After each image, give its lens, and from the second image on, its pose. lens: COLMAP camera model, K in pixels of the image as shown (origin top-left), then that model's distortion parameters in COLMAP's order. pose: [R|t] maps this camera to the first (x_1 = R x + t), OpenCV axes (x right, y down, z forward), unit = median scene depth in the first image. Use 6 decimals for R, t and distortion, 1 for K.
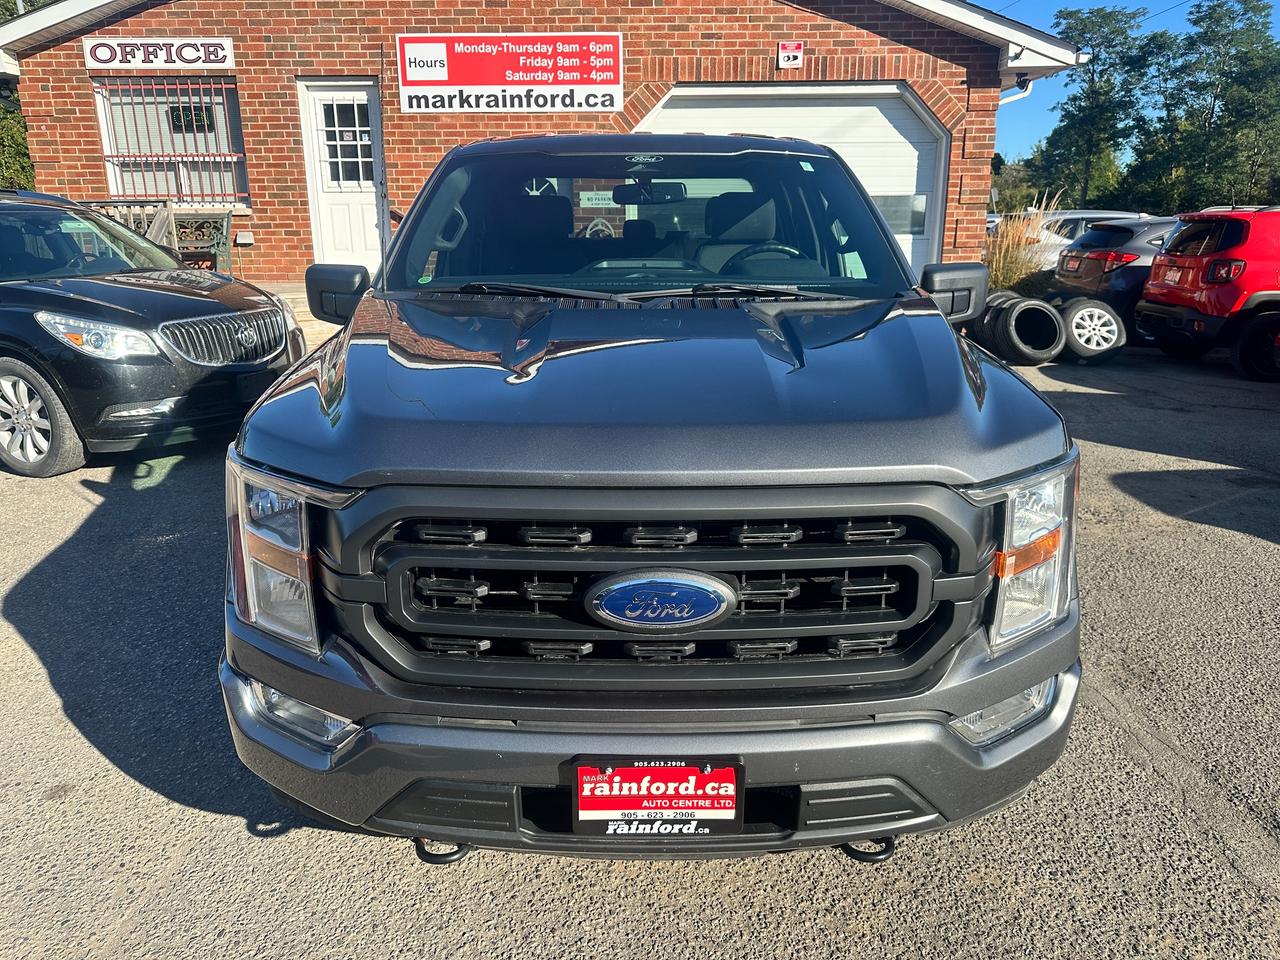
lens RADIAL K [[915.5, 0, 627.1], [0, 915.5, 480.4], [0, 0, 1]] dist [0.013142, -0.019154]
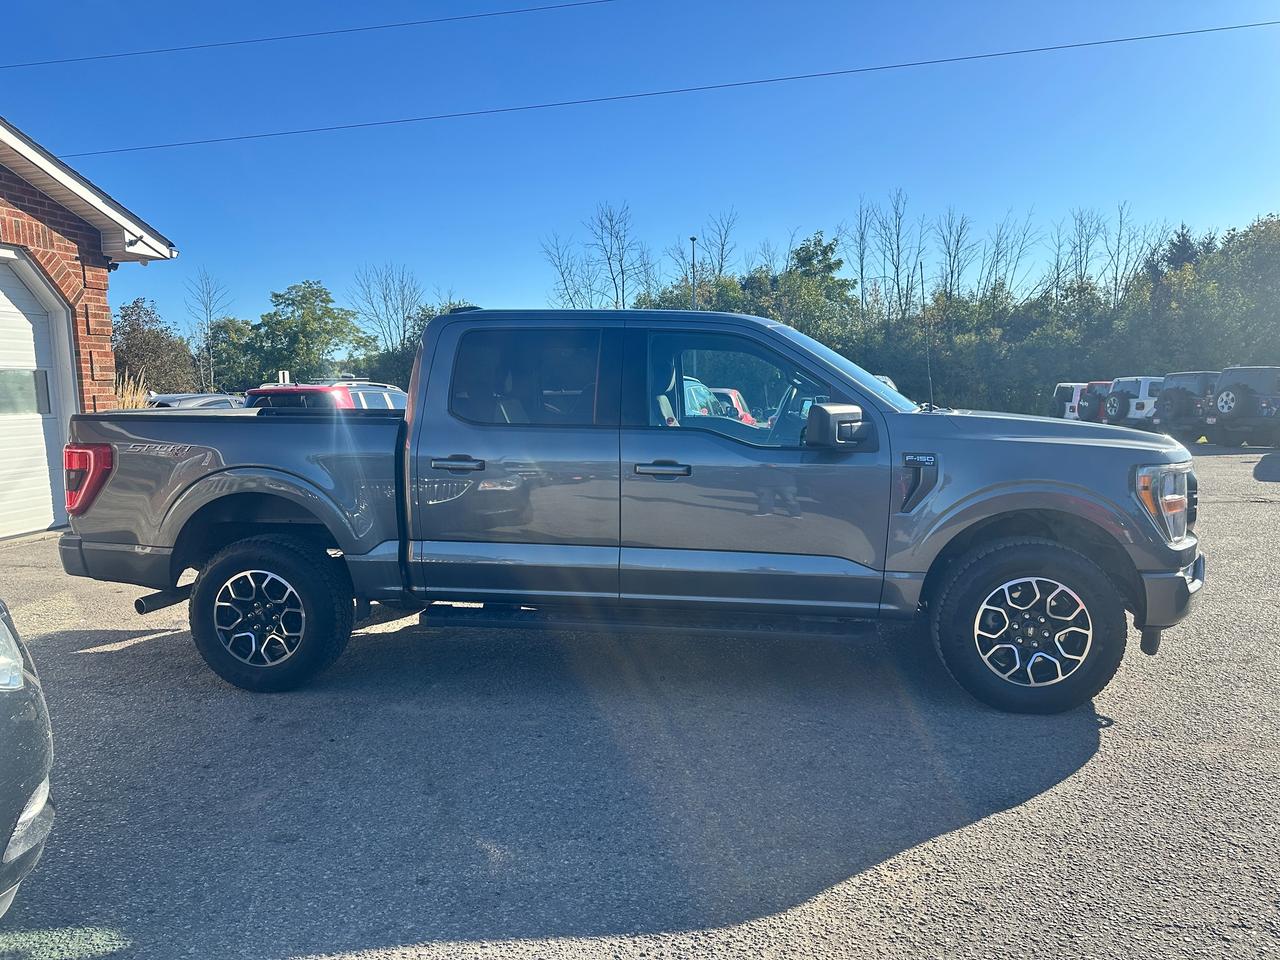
lens RADIAL K [[915.5, 0, 644.3], [0, 915.5, 475.9], [0, 0, 1]] dist [0.013142, -0.019154]
pose [[0.144294, -0.094470, 0.985015, -0.516702], [0.293351, 0.954769, 0.048596, -0.089014], [-0.945053, 0.281943, 0.165481, 0.344207]]
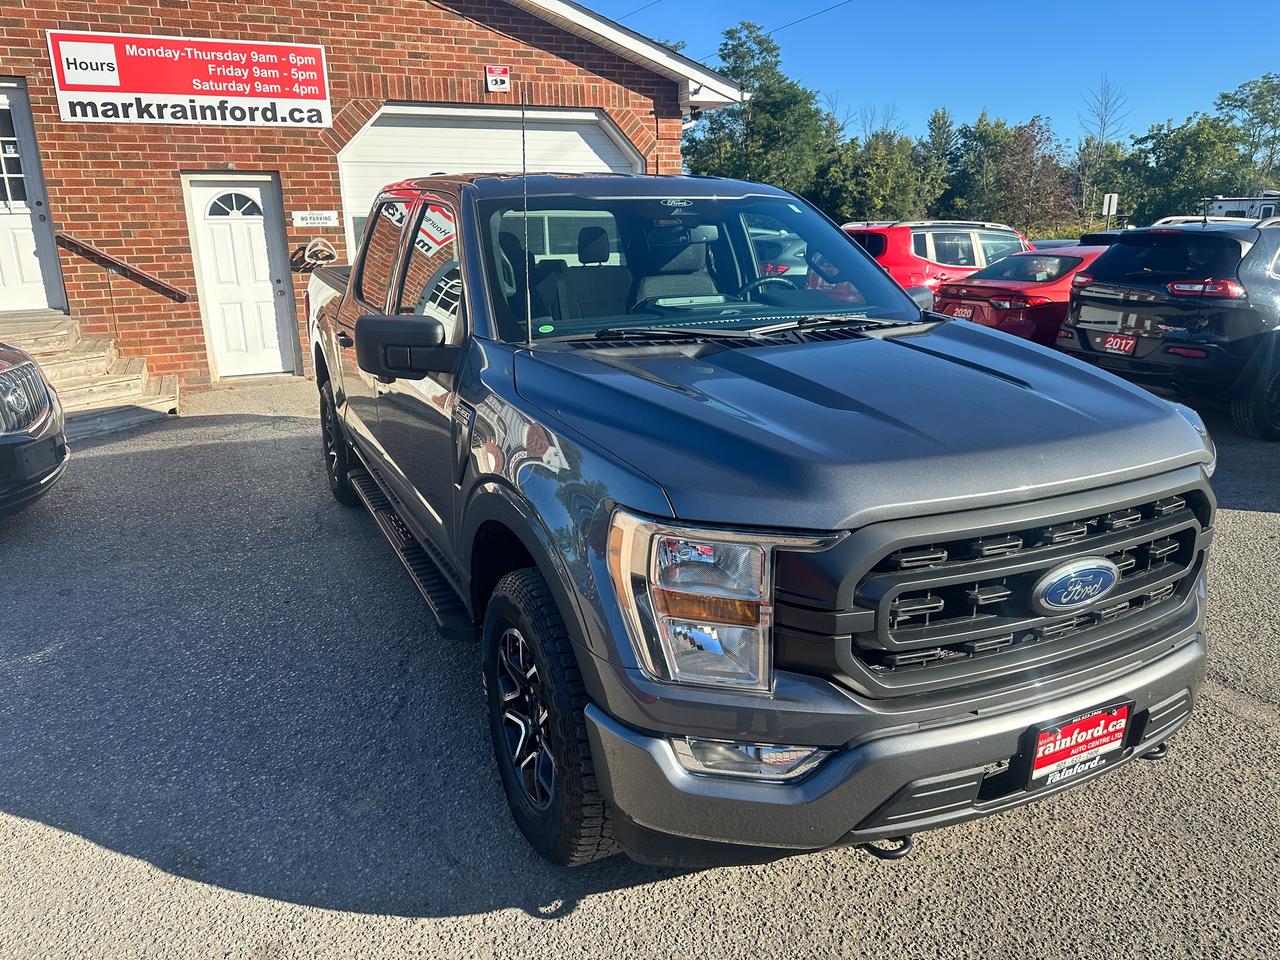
lens RADIAL K [[915.5, 0, 635.0], [0, 915.5, 482.6], [0, 0, 1]] dist [0.013142, -0.019154]
pose [[0.902755, -0.126012, 0.411283, -0.161491], [0.129249, 0.991409, 0.020057, -0.017327], [-0.410277, 0.035051, 0.911287, 0.018769]]
